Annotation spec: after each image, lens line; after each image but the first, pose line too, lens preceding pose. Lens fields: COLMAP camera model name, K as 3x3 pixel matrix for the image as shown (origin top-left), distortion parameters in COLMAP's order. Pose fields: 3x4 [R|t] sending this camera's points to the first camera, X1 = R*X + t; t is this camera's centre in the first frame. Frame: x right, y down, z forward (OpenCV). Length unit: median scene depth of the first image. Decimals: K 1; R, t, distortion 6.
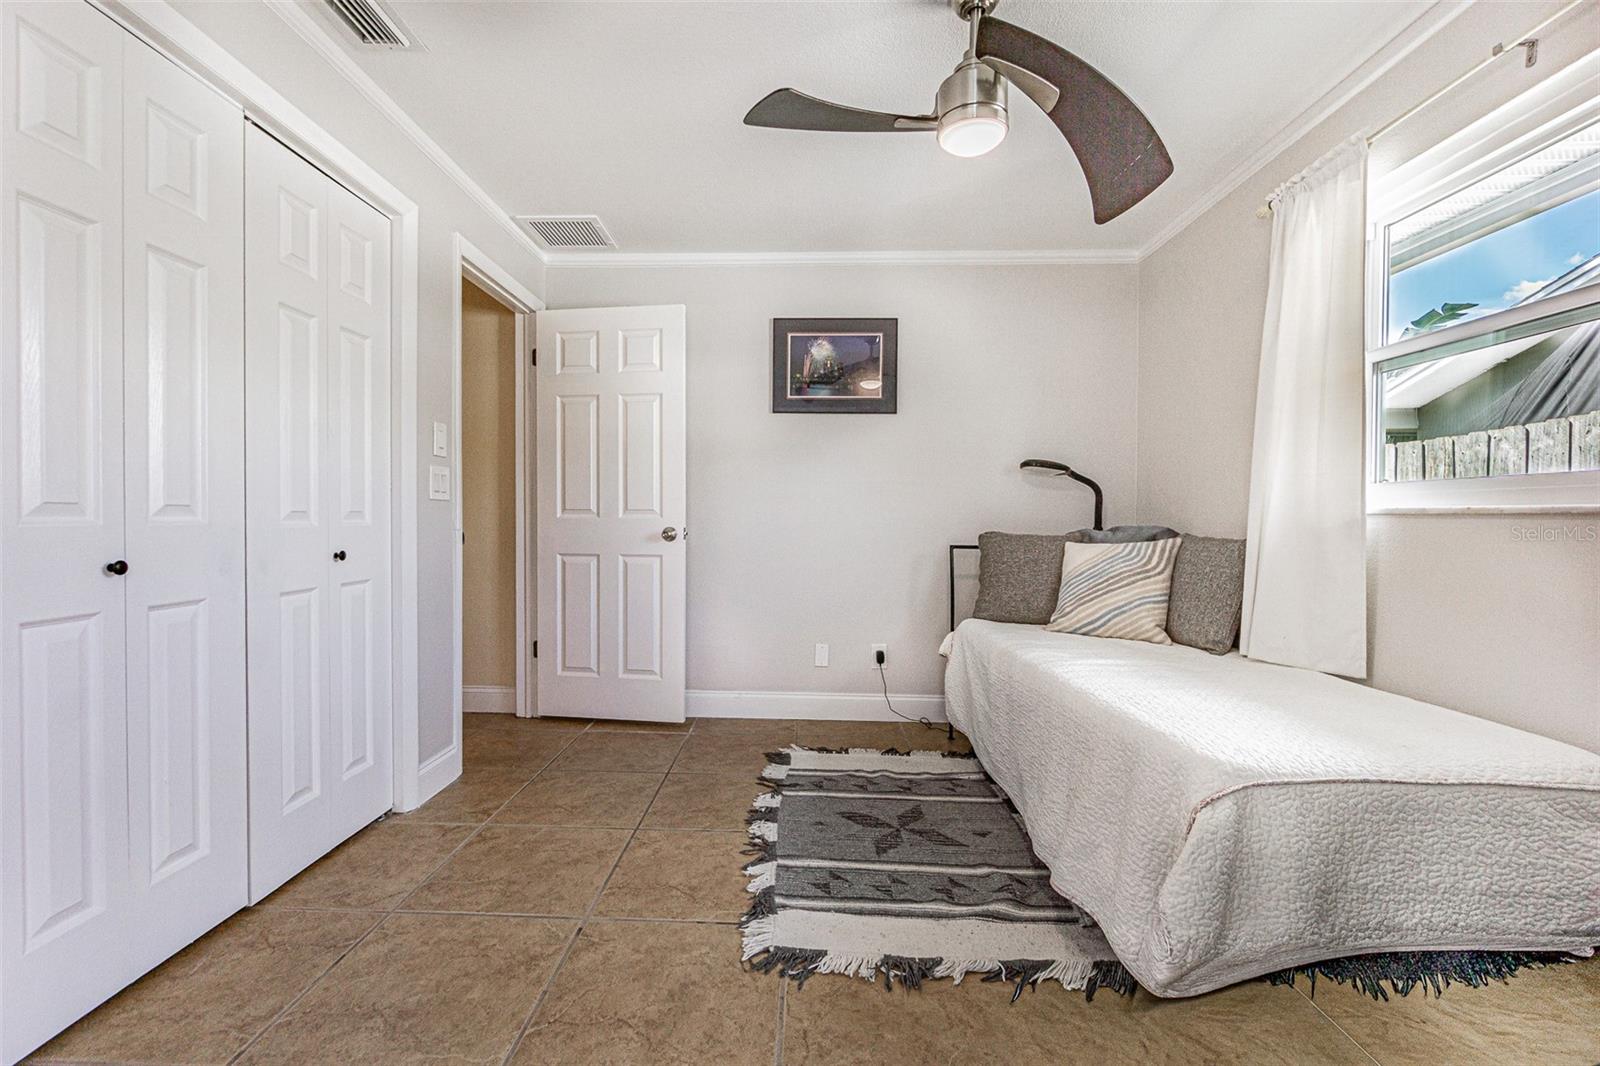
lens RADIAL K [[681.6, 0, 794.3], [0, 681.6, 526.3], [0, 0, 1]] dist [-0.001931, -0.000263]
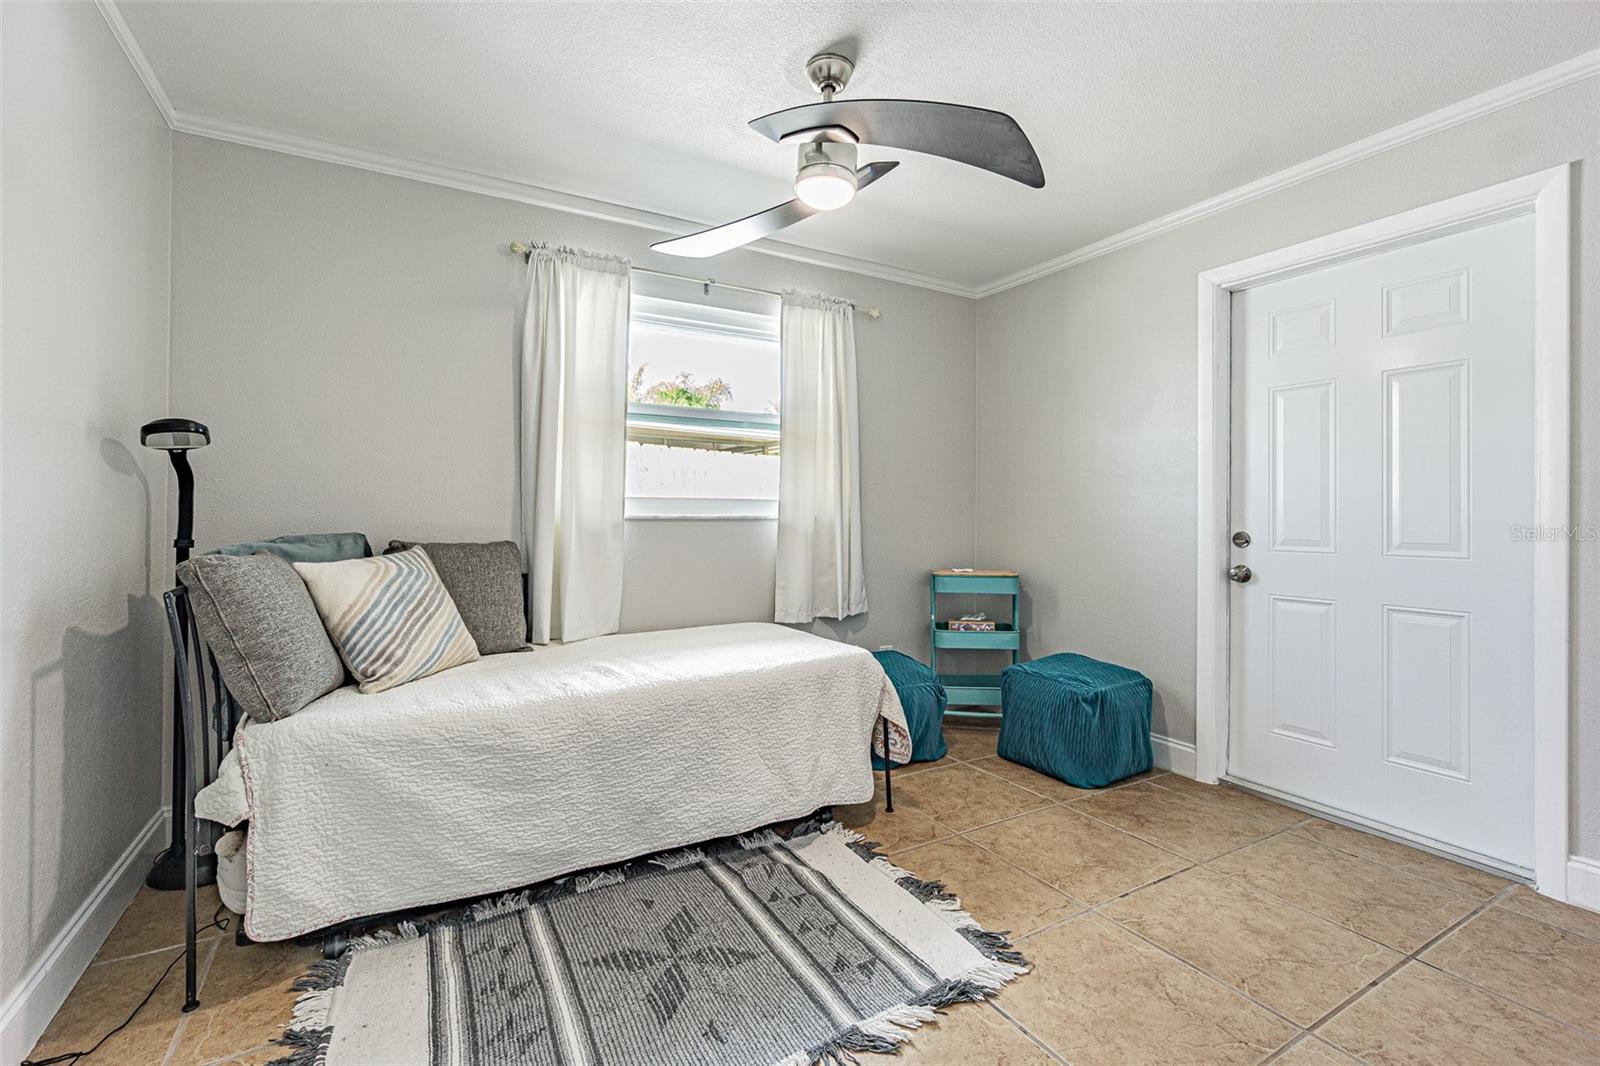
lens RADIAL K [[681.6, 0, 794.6], [0, 681.6, 519.9], [0, 0, 1]] dist [-0.001931, -0.000263]
pose [[-0.518449, -0.013249, 0.855006, -0.698715], [0.005985, 0.999799, 0.019122, -0.045374], [-0.855088, 0.015031, -0.518266, 1.686256]]
